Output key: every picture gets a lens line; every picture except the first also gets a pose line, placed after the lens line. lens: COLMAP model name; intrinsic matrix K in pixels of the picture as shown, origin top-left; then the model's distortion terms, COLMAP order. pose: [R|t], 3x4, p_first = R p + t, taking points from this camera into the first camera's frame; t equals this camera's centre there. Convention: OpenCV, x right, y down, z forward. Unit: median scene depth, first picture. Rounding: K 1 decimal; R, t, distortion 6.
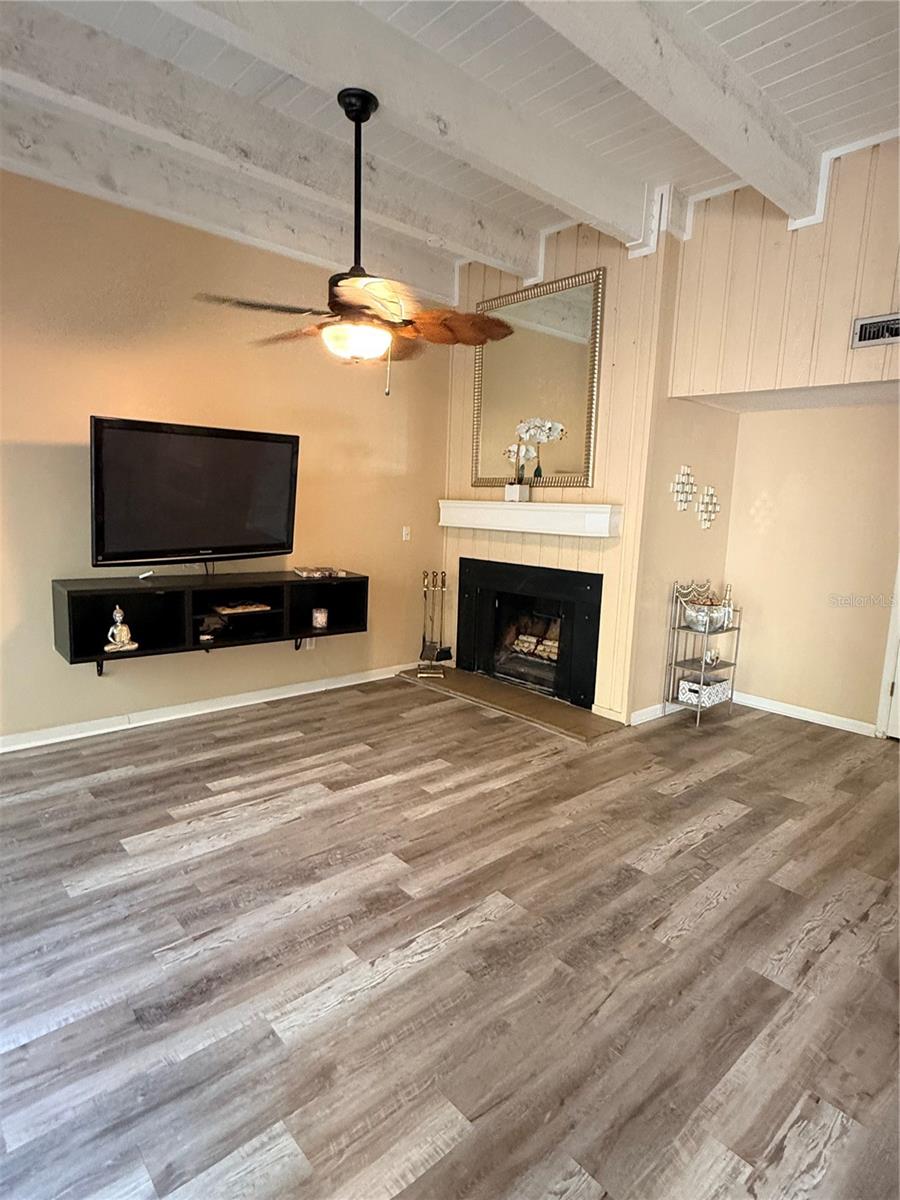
lens RADIAL K [[654.3, 0, 456.4], [0, 654.3, 595.7], [0, 0, 1]] dist [-0.002885, 0.003013]
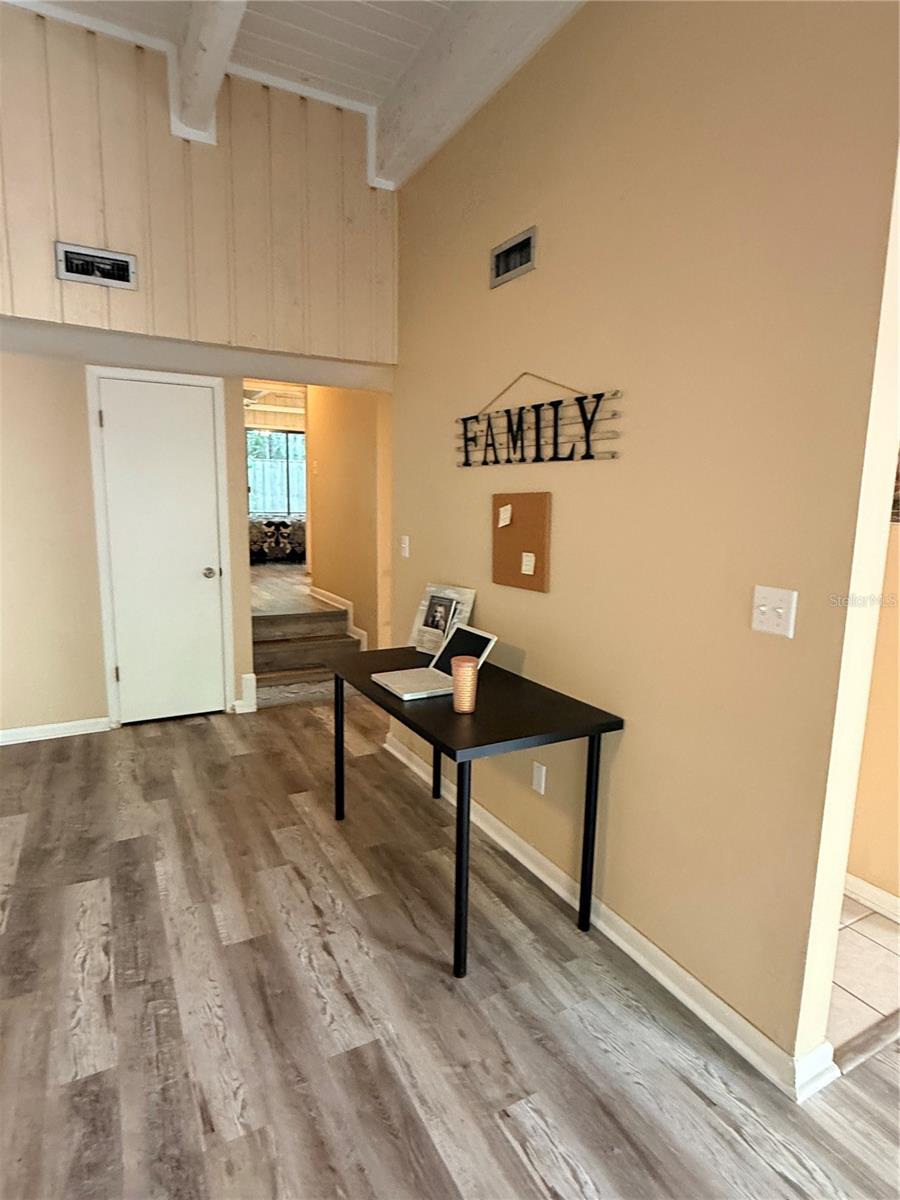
lens RADIAL K [[654.3, 0, 443.7], [0, 654.3, 603.8], [0, 0, 1]] dist [-0.002885, 0.003013]
pose [[0.247542, -0.194297, 0.949195, -0.104091], [0.135397, 0.977010, 0.164680, -0.055555], [-0.959370, 0.087753, 0.268159, 0.348504]]
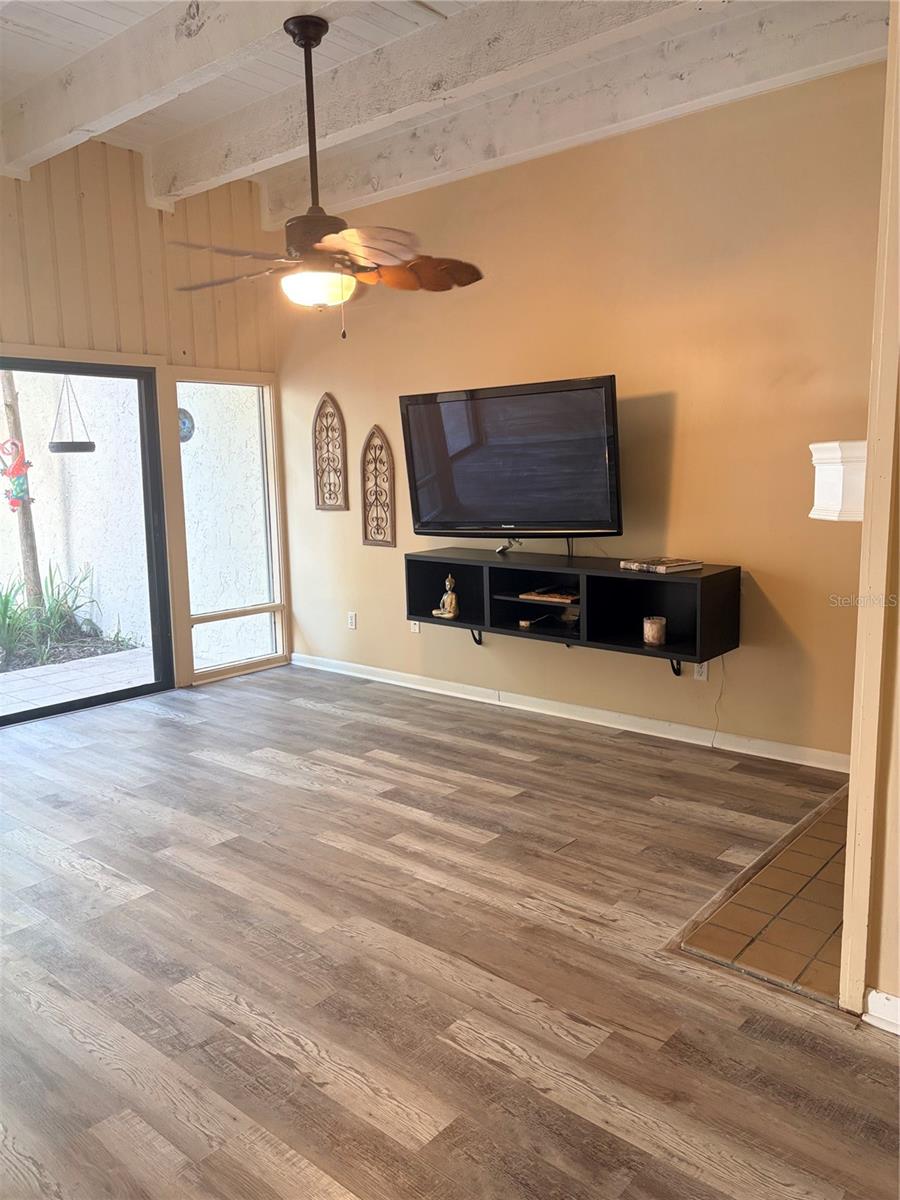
lens RADIAL K [[900.1, 0, 442.7], [0, 900.1, 605.3], [0, 0, 1]] dist [0.040855, -0.043185]
pose [[0.122968, 0.115887, -0.985621, 0.895250], [-0.119207, 0.987692, 0.101258, -0.079374], [0.985225, 0.105042, 0.135269, 0.808165]]
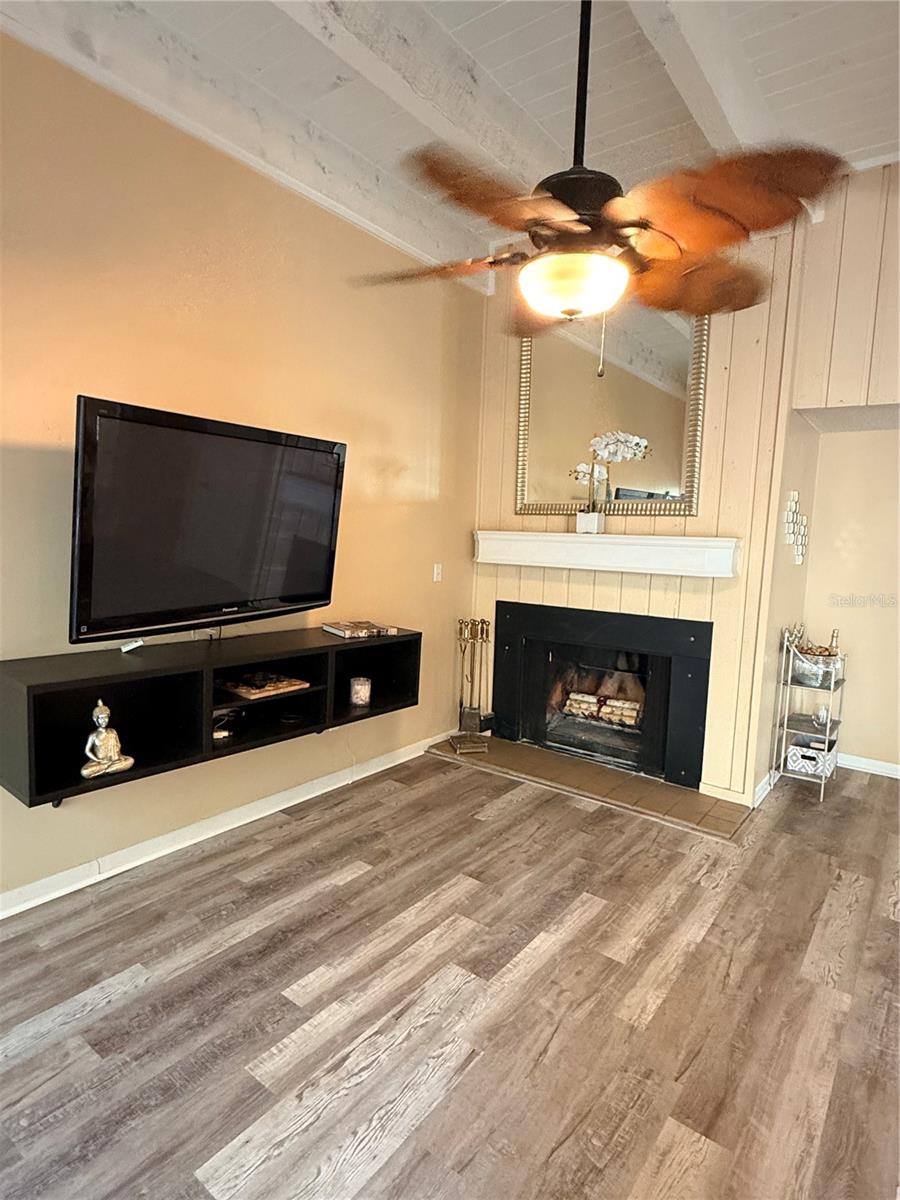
lens RADIAL K [[654.3, 0, 453.8], [0, 654.3, 598.4], [0, 0, 1]] dist [-0.002885, 0.003013]
pose [[0.982821, -0.018865, 0.183597, -0.299444], [0.025372, 0.999128, -0.033155, -0.054270], [-0.182812, 0.037244, 0.982442, 0.317006]]
